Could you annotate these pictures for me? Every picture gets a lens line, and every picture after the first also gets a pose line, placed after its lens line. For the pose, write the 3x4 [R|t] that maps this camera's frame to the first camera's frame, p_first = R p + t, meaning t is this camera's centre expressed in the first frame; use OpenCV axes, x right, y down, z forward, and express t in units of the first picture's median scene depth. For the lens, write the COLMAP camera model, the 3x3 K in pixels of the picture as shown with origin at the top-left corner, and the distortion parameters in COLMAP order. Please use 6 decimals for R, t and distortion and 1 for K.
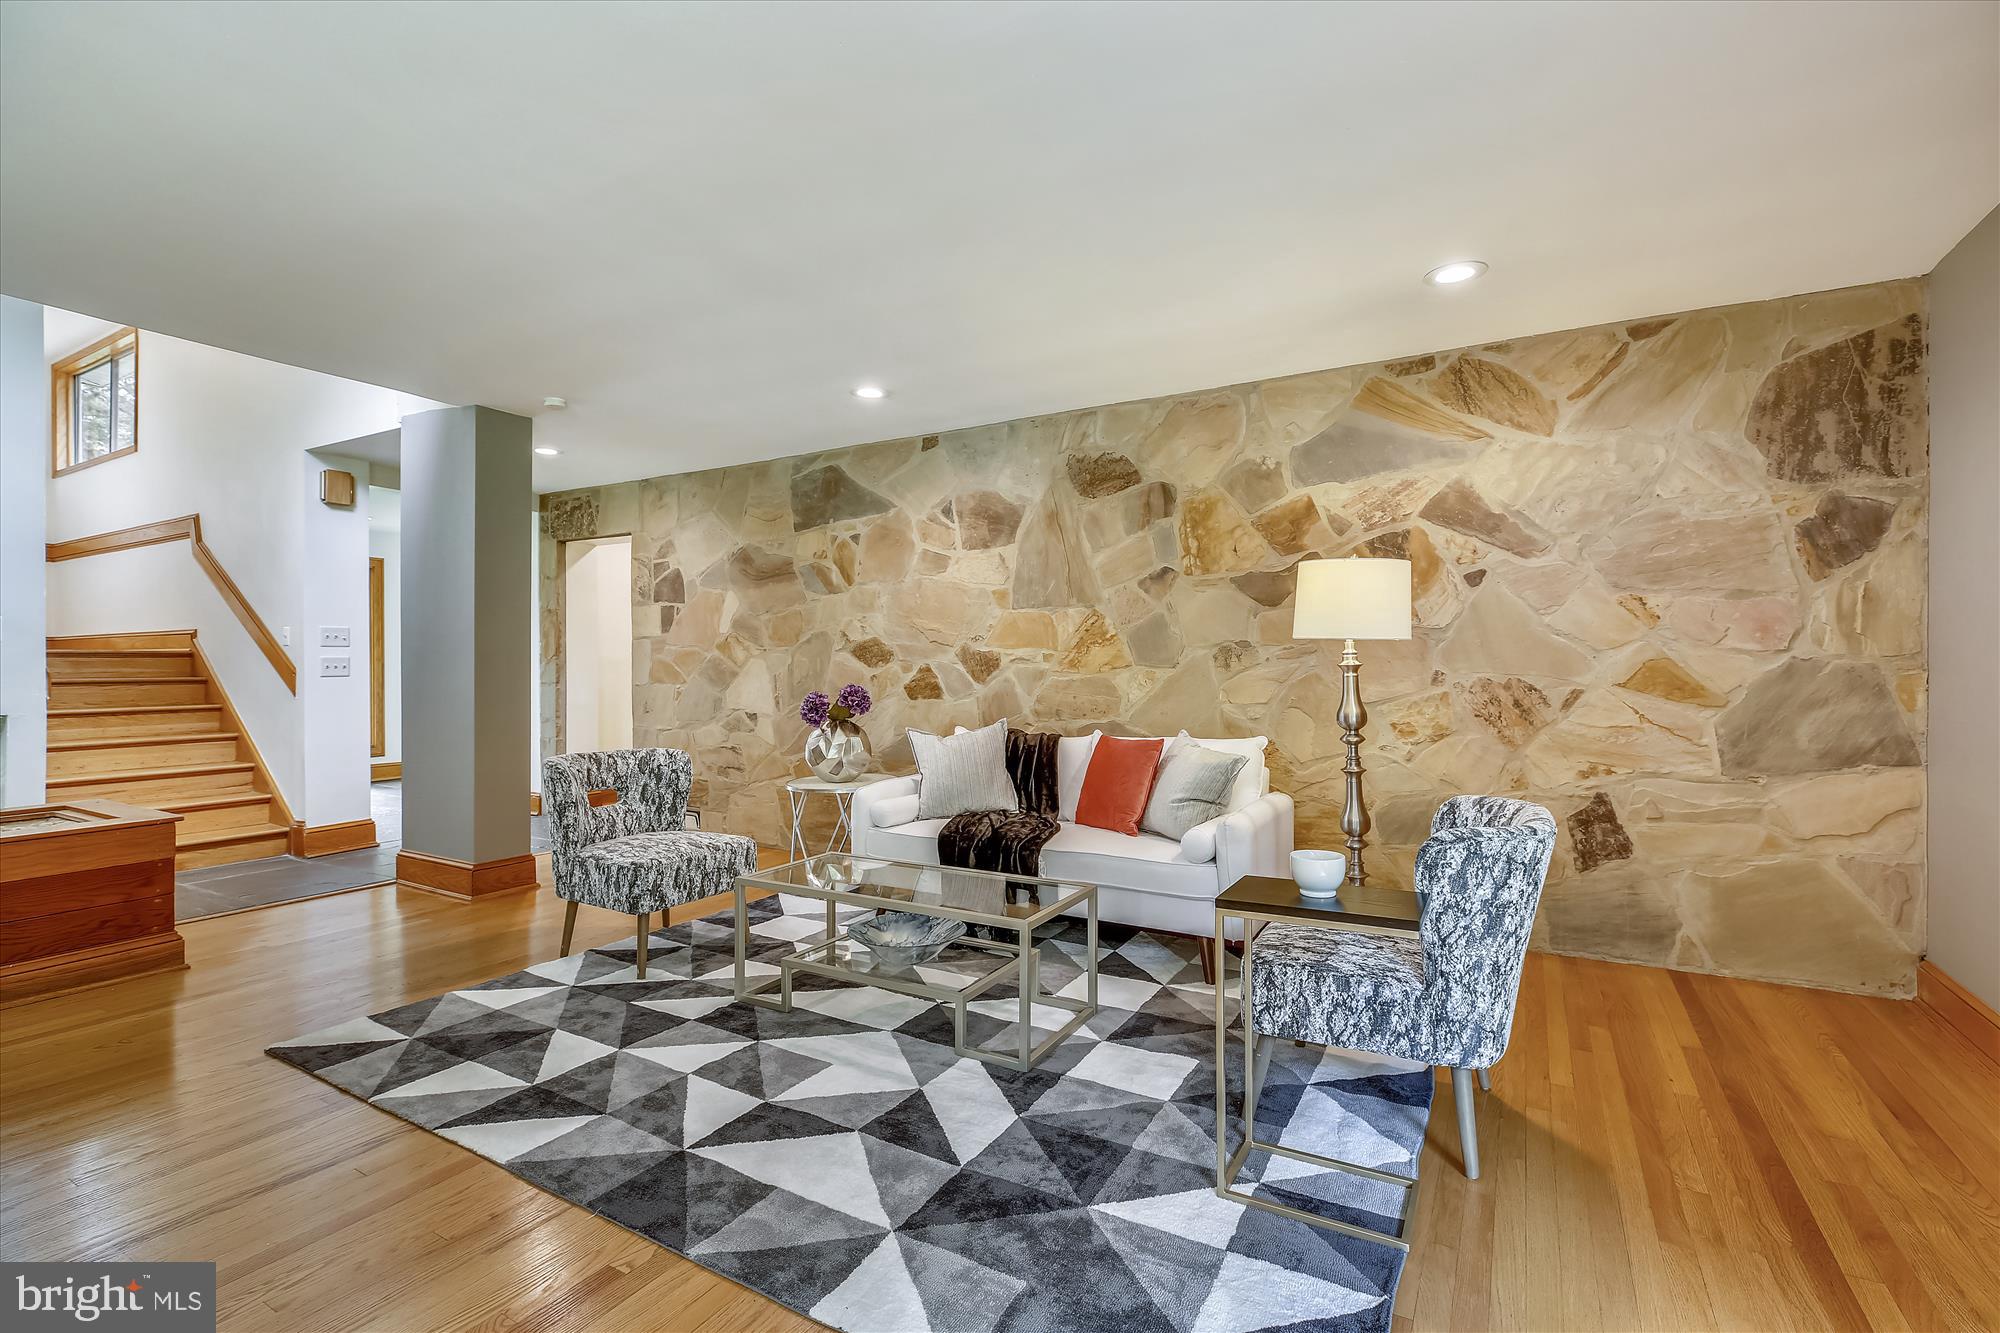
lens RADIAL K [[887.6, 0, 1001.6], [0, 887.6, 667.4], [0, 0, 1]] dist [-0.007233, 0.000204]
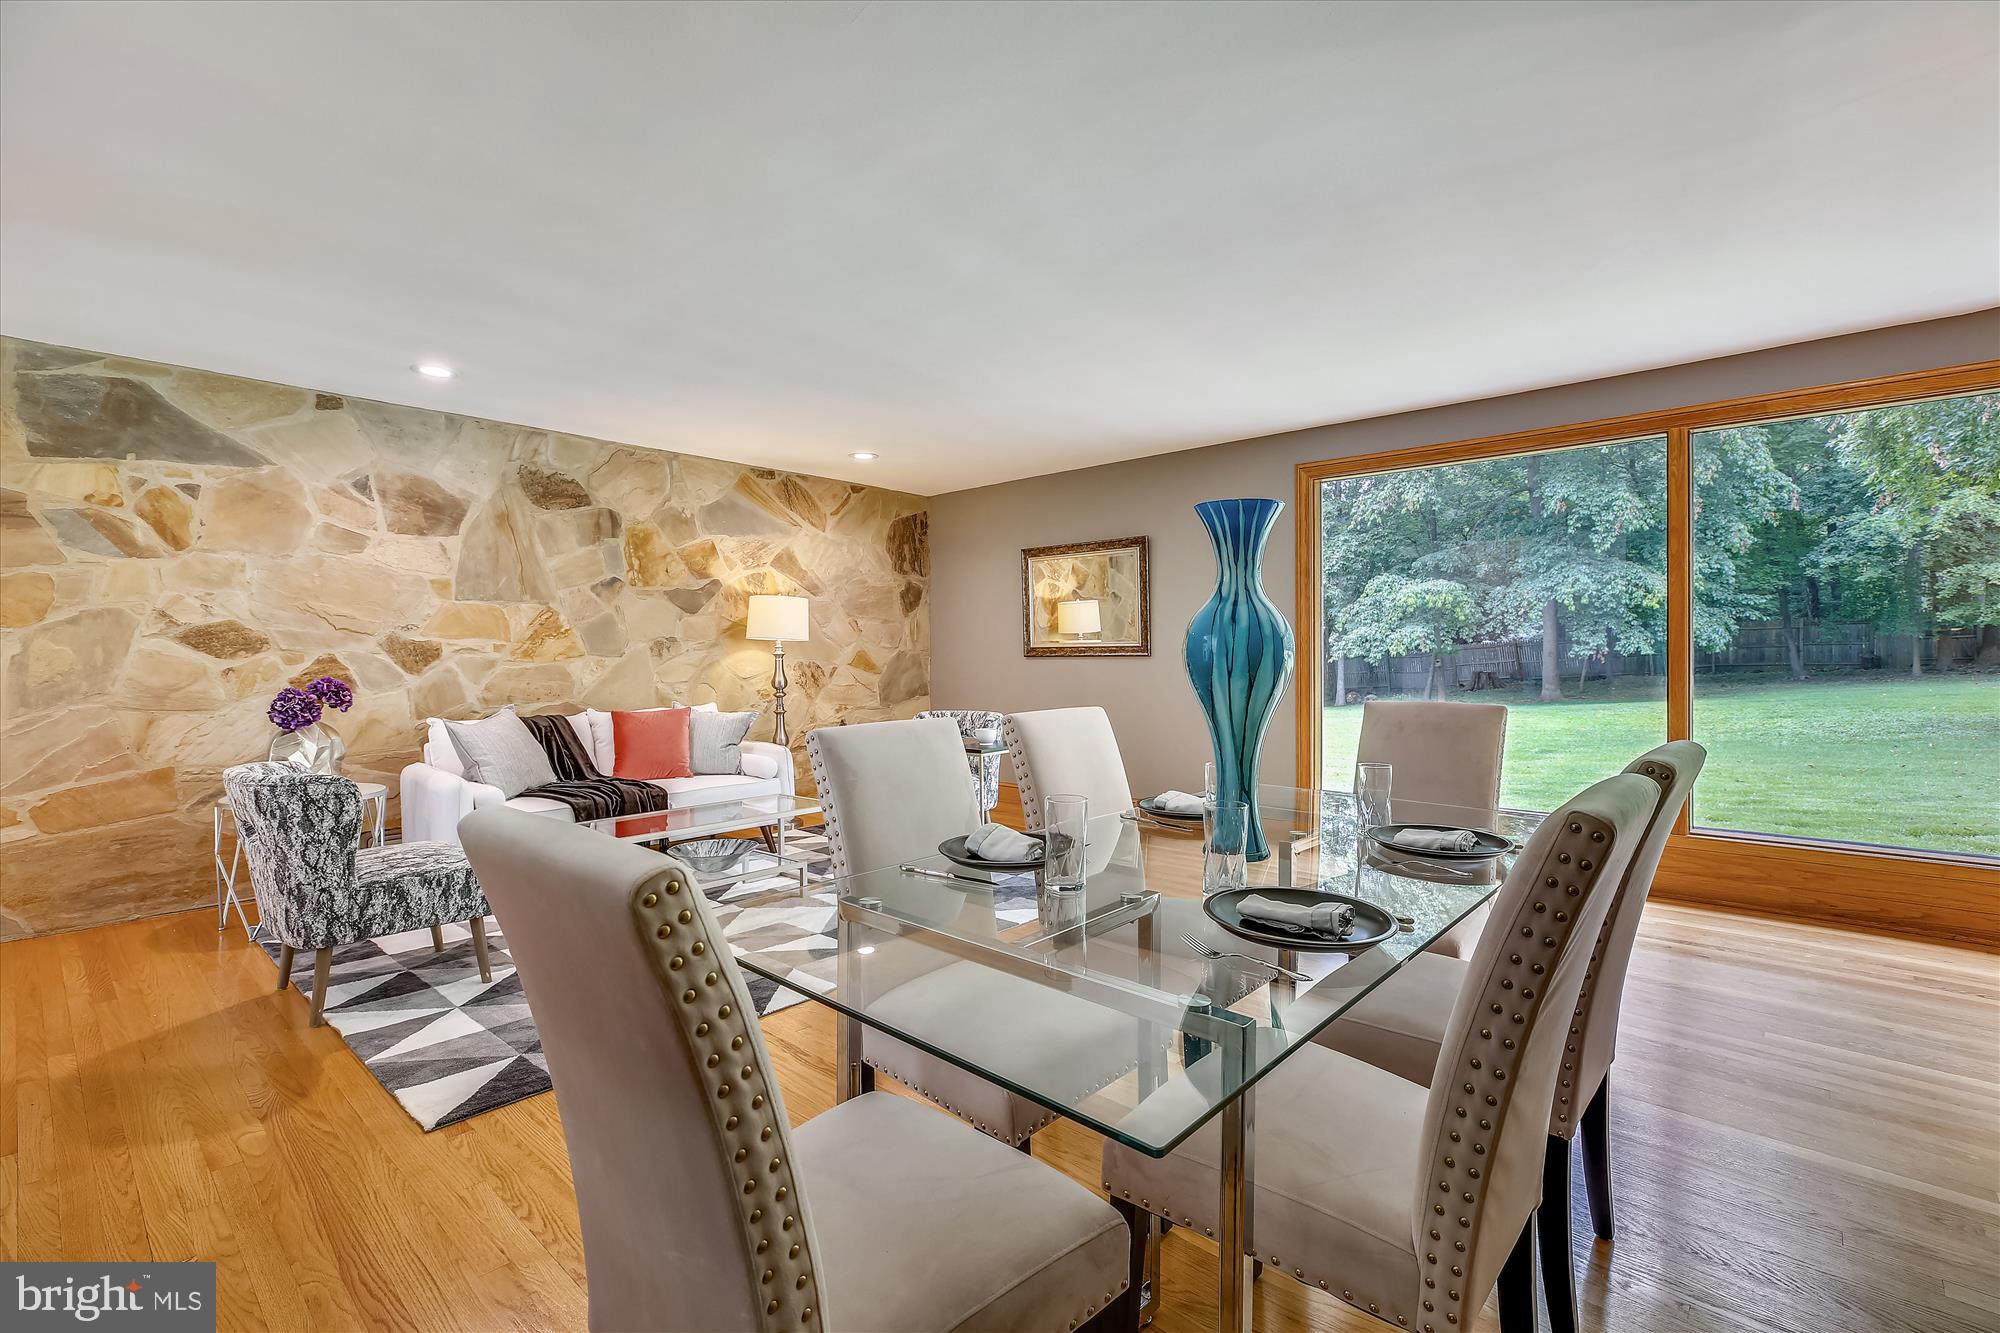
lens RADIAL K [[887.6, 0, 1000.0], [0, 887.6, 659.7], [0, 0, 1]] dist [-0.007233, 0.000204]
pose [[0.207597, -0.005508, 0.978199, -0.908393], [0.007079, 0.999966, 0.004128, 0.003083], [-0.978189, 0.006067, 0.207629, 0.193489]]
